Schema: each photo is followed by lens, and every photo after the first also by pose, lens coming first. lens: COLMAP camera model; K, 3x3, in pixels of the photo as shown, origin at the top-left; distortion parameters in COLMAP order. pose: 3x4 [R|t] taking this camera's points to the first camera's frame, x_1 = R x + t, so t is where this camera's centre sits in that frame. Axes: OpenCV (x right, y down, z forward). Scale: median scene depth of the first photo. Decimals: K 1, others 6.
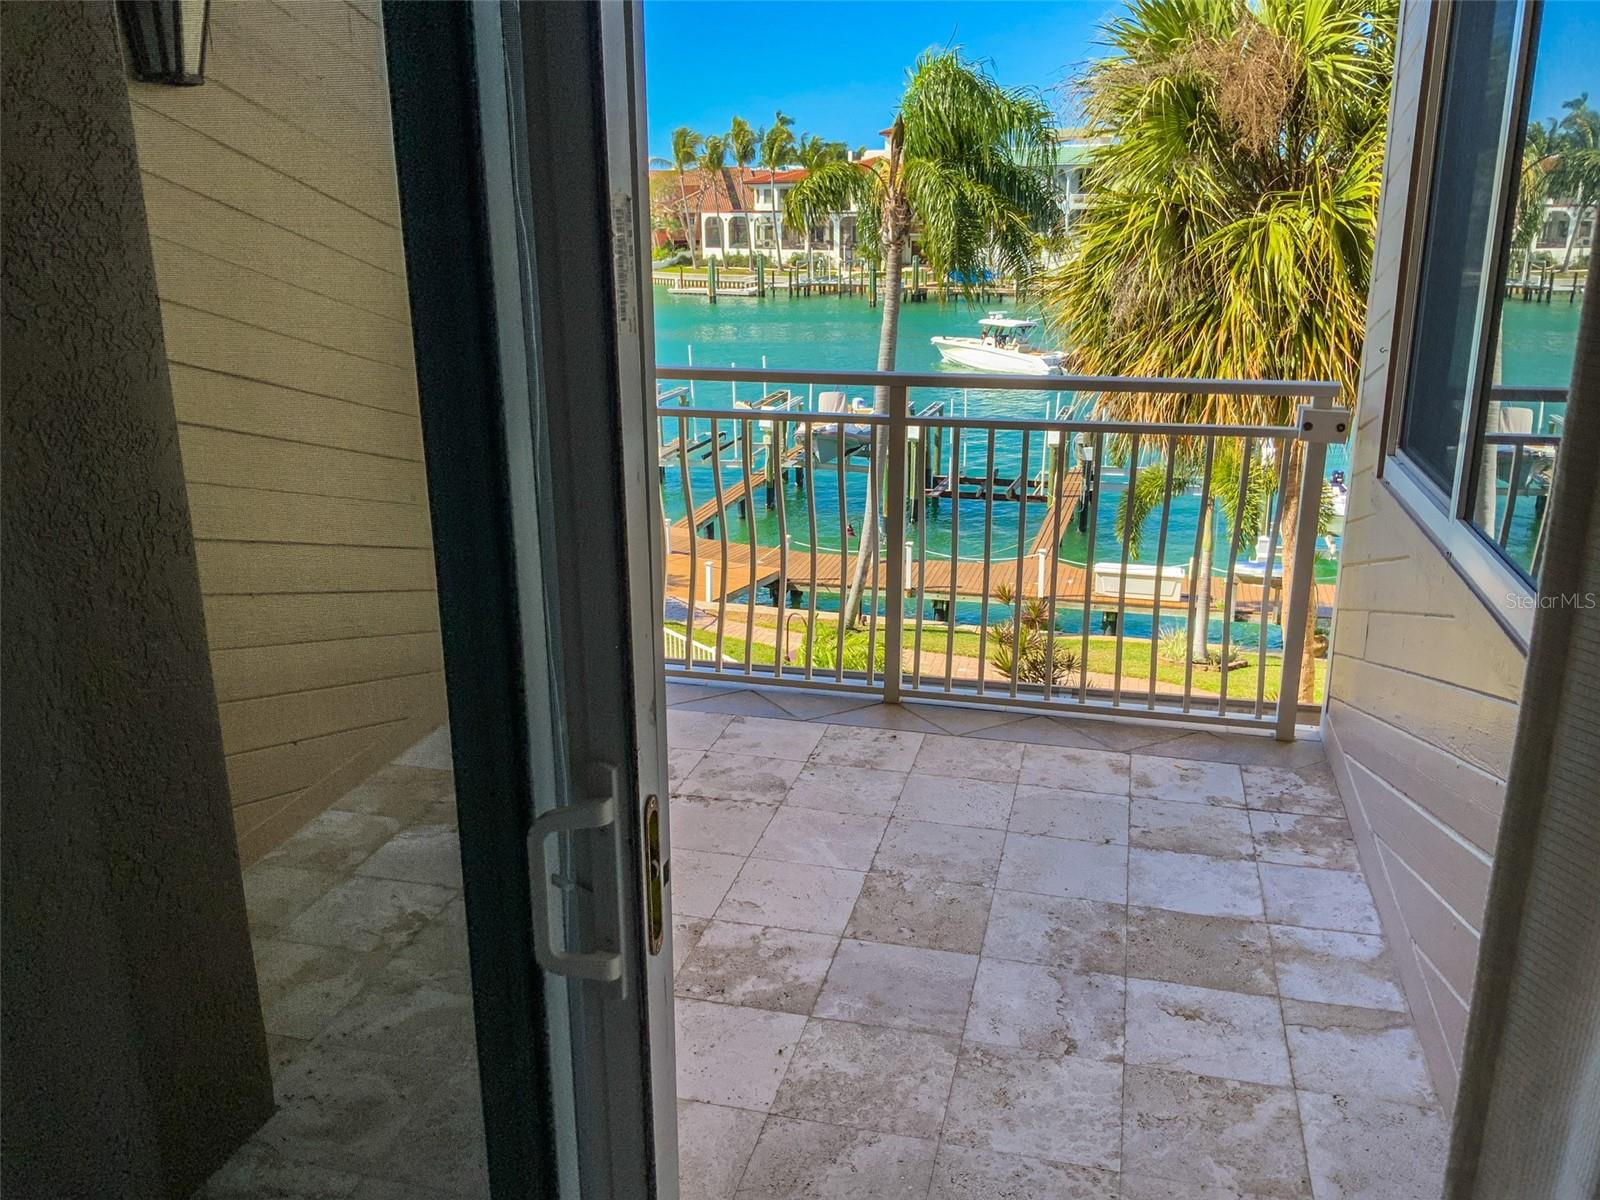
lens RADIAL K [[1309.9, 0, 794.7], [0, 1309.9, 615.5], [0, 0, 1]] dist [0.078519, -0.148723]
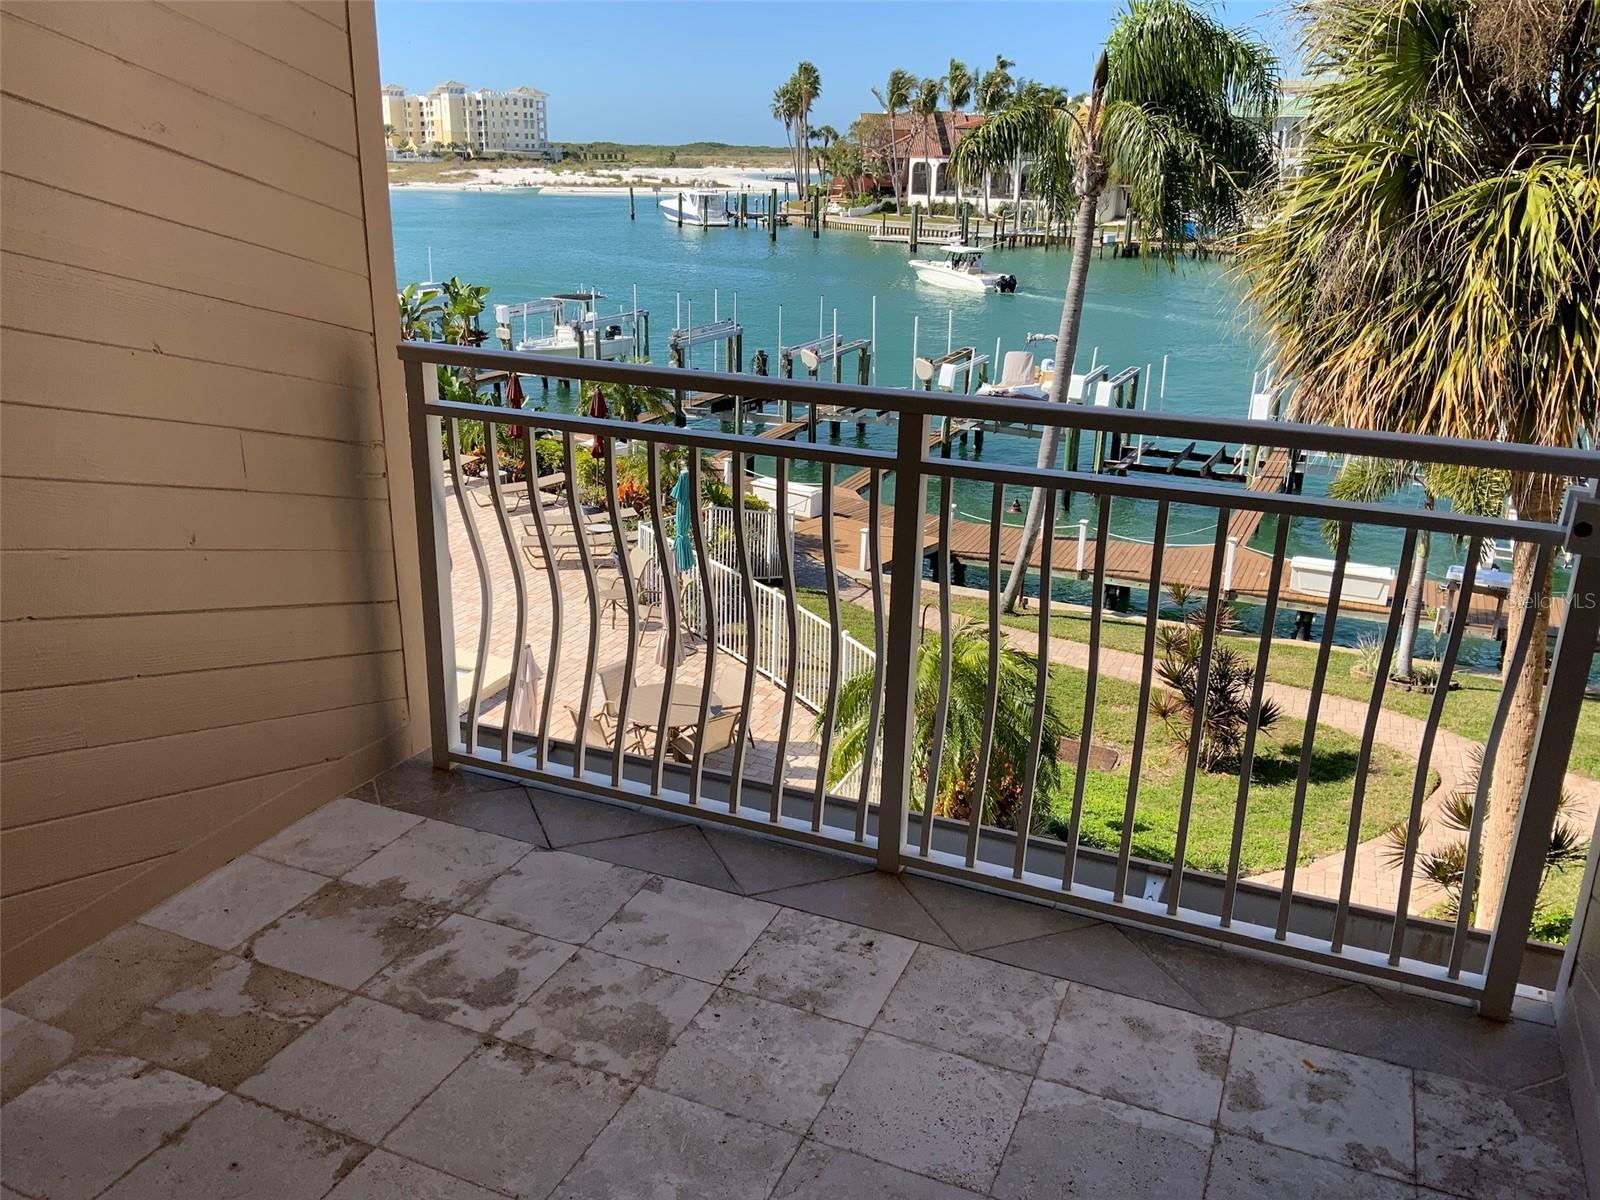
lens RADIAL K [[1309.9, 0, 797.8], [0, 1309.9, 611.0], [0, 0, 1]] dist [0.078519, -0.148723]
pose [[0.988259, 0.072812, -0.134324, 0.053976], [-0.068204, 0.996924, 0.038599, -0.045176], [0.136722, -0.028984, 0.990185, 0.159842]]
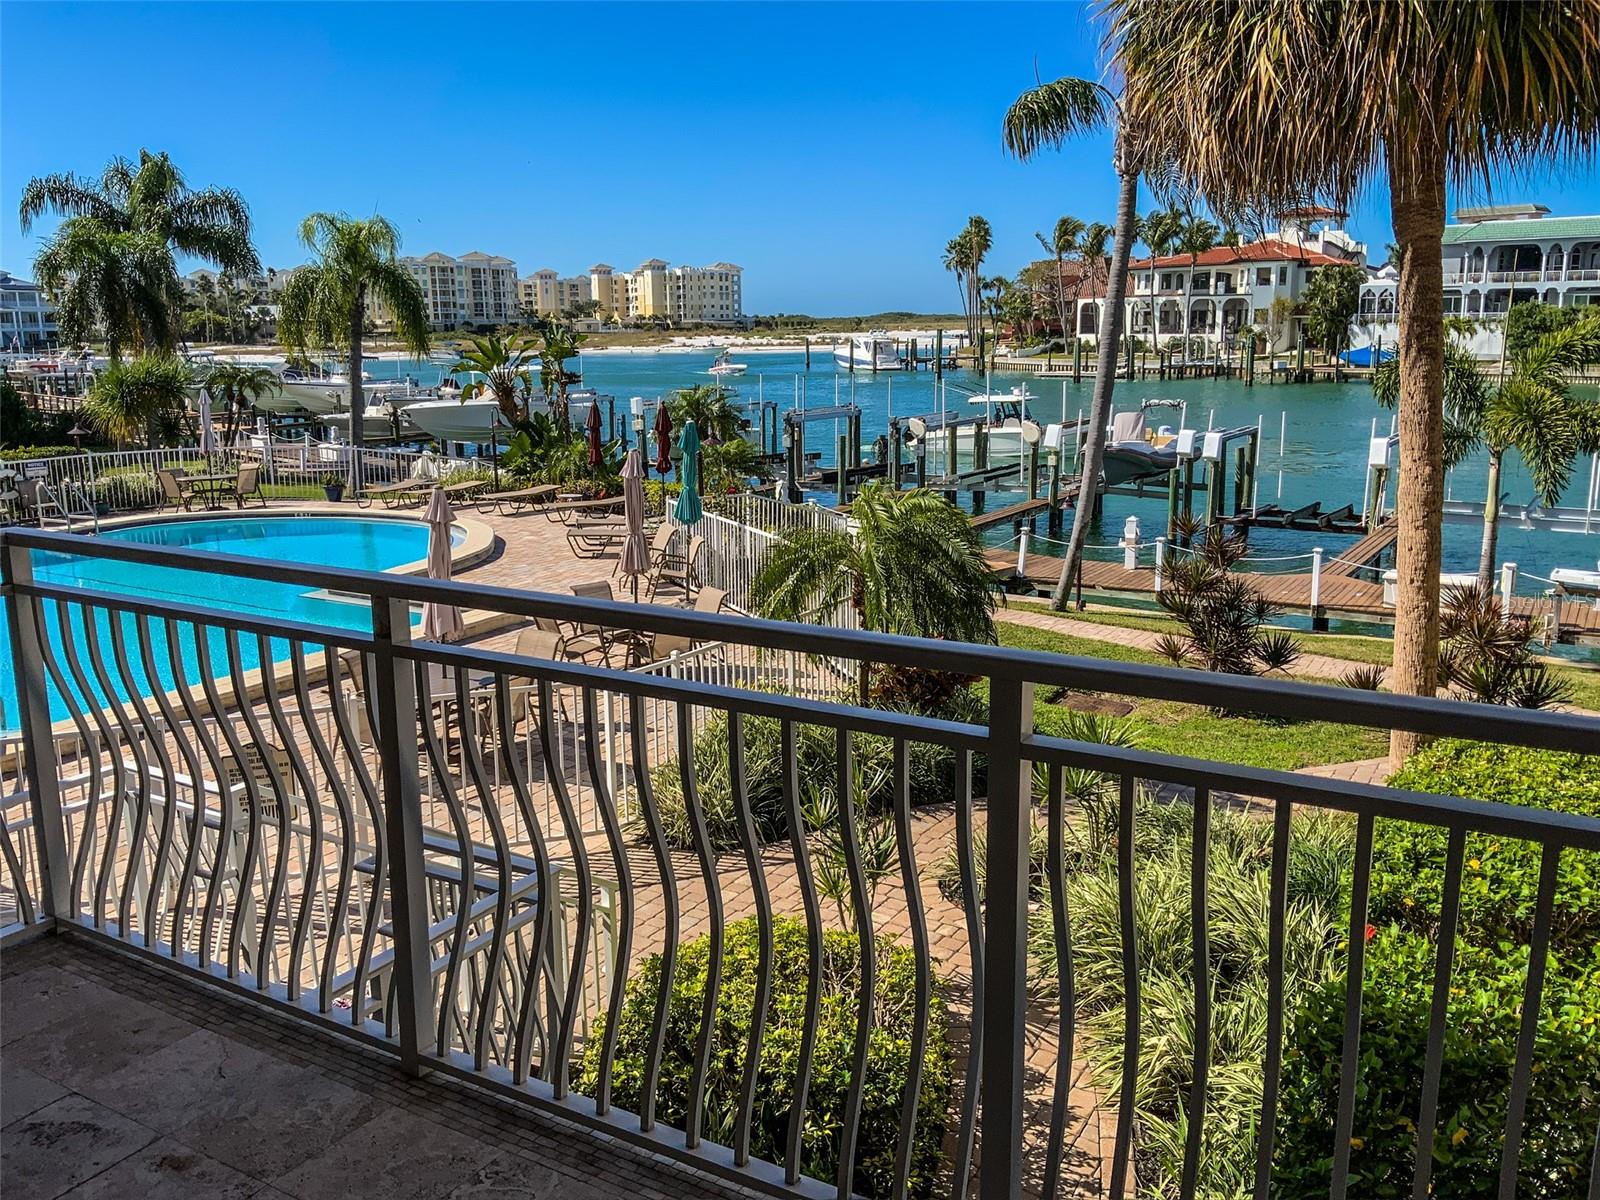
lens RADIAL K [[1309.9, 0, 784.5], [0, 1309.9, 604.3], [0, 0, 1]] dist [0.078519, -0.148723]
pose [[0.955116, 0.060628, -0.289961, 0.338999], [-0.085662, 0.993540, -0.074428, 0.247207], [0.283575, 0.095926, 0.954140, 0.259817]]
